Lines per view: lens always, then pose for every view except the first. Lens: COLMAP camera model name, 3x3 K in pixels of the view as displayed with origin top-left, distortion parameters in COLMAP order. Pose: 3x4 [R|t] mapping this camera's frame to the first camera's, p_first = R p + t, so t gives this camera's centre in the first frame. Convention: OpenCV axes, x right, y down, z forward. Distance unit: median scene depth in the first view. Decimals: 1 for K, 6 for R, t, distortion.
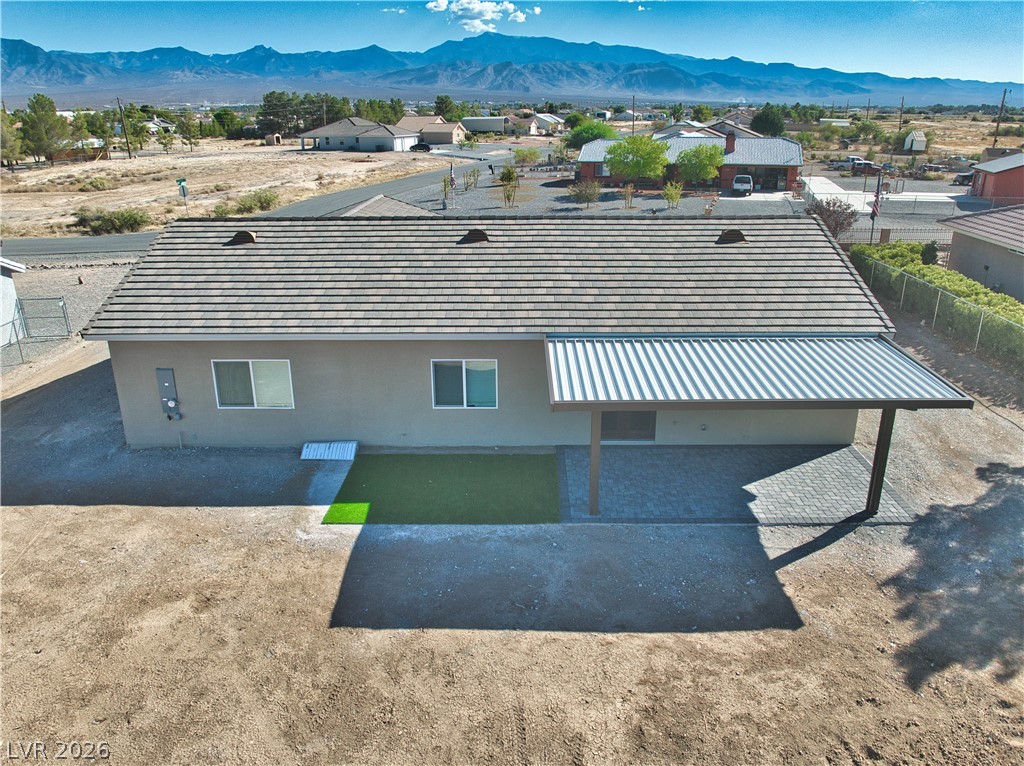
lens RADIAL K [[756.5, 0, 516.2], [0, 756.5, 385.9], [0, 0, 1]] dist [-0.045975, 0.001225]
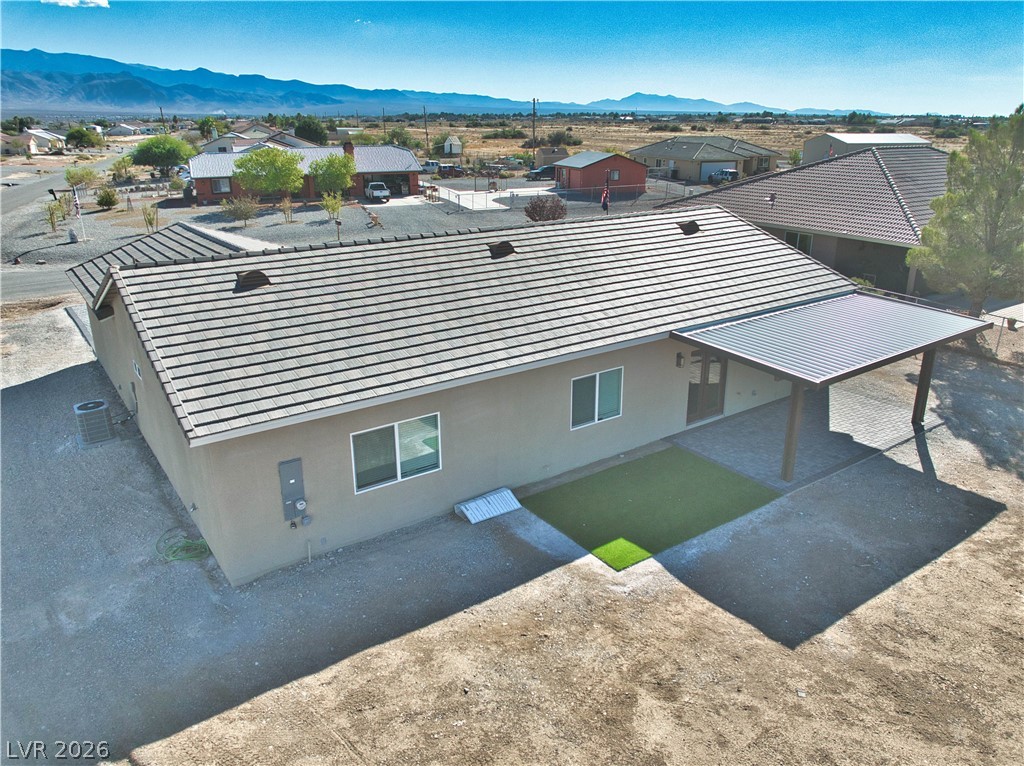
lens RADIAL K [[756.5, 0, 518.9], [0, 756.5, 381.5], [0, 0, 1]] dist [-0.045975, 0.001225]
pose [[0.804574, -0.192212, 0.561886, -0.682964], [0.202701, 0.978234, 0.044388, -0.085267], [-0.558188, 0.078182, 0.826023, 0.259222]]
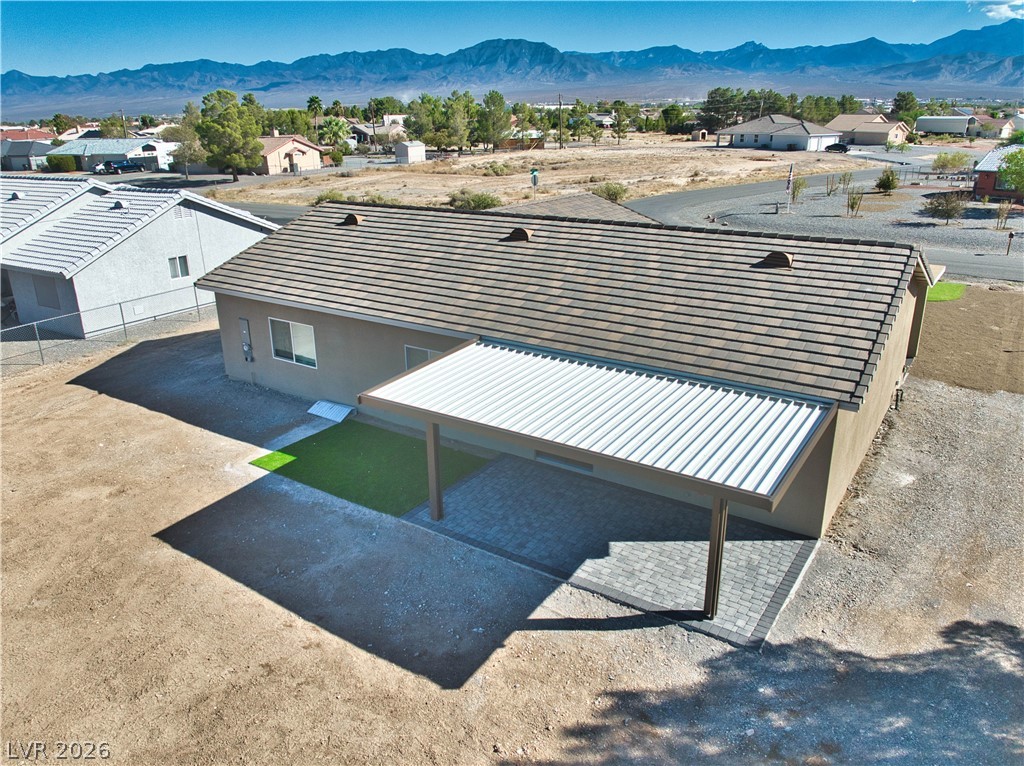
lens RADIAL K [[756.5, 0, 509.3], [0, 756.5, 385.5], [0, 0, 1]] dist [-0.045975, 0.001225]
pose [[0.831206, 0.183460, -0.524823, 0.569756], [-0.181259, 0.981832, 0.056139, -0.064246], [0.525587, 0.048466, 0.849358, 0.174622]]
